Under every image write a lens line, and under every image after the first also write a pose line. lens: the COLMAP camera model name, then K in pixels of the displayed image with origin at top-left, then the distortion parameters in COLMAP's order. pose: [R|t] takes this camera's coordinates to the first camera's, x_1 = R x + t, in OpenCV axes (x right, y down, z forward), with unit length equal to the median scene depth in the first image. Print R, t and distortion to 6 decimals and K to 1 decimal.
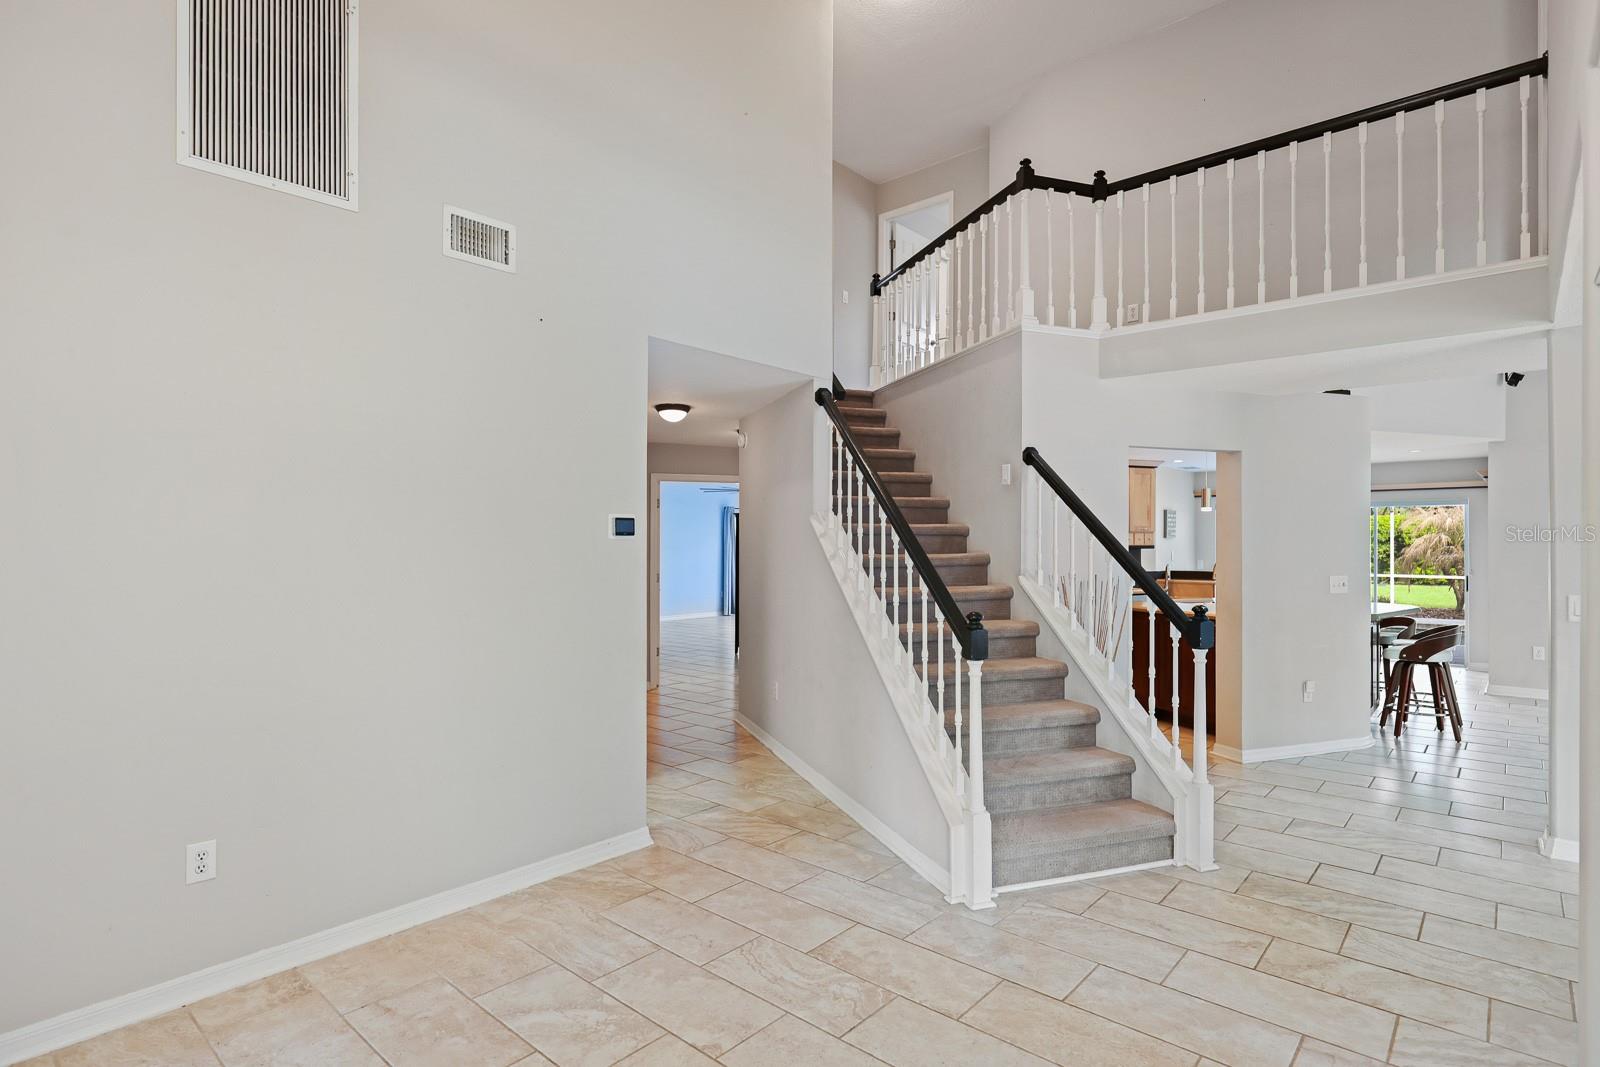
lens RADIAL K [[845.4, 0, 807.4], [0, 845.4, 536.6], [0, 0, 1]] dist [0.002405, 0.000293]
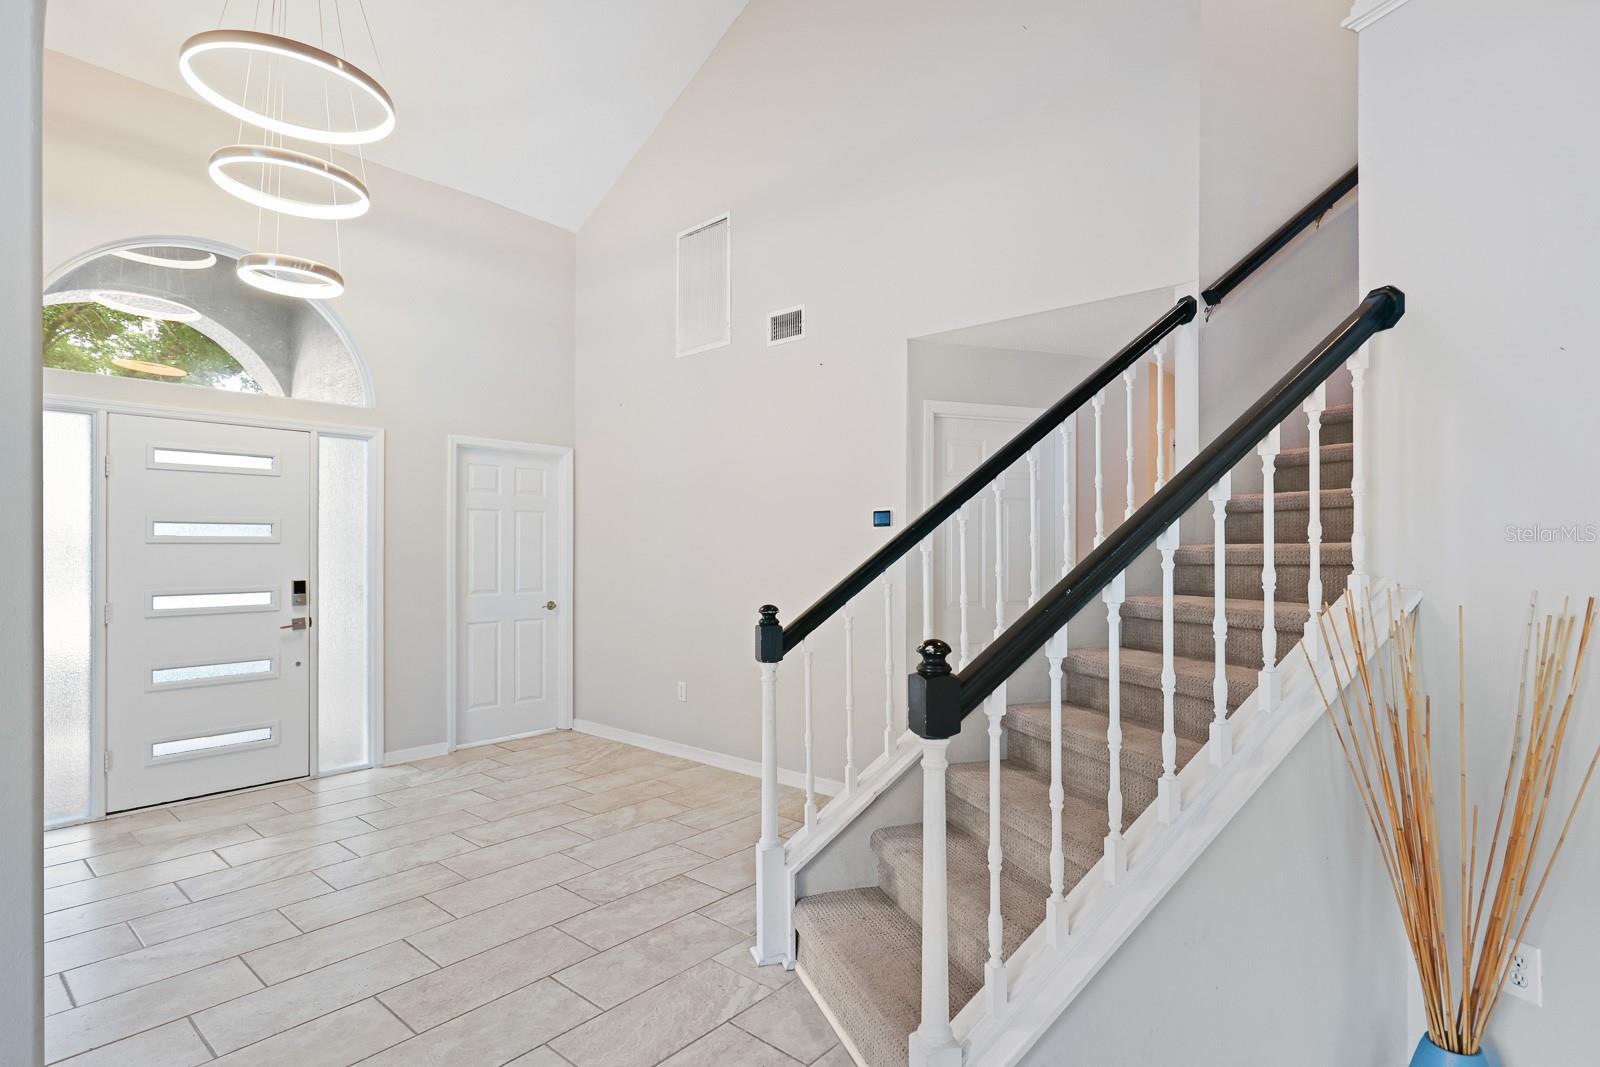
lens RADIAL K [[845.4, 0, 808.8], [0, 845.4, 541.2], [0, 0, 1]] dist [0.002405, 0.000293]
pose [[-0.033630, -0.013424, -0.999344, 1.268863], [0.006071, 0.999889, -0.013635, 0.045940], [0.999416, -0.006525, -0.033545, 1.309387]]
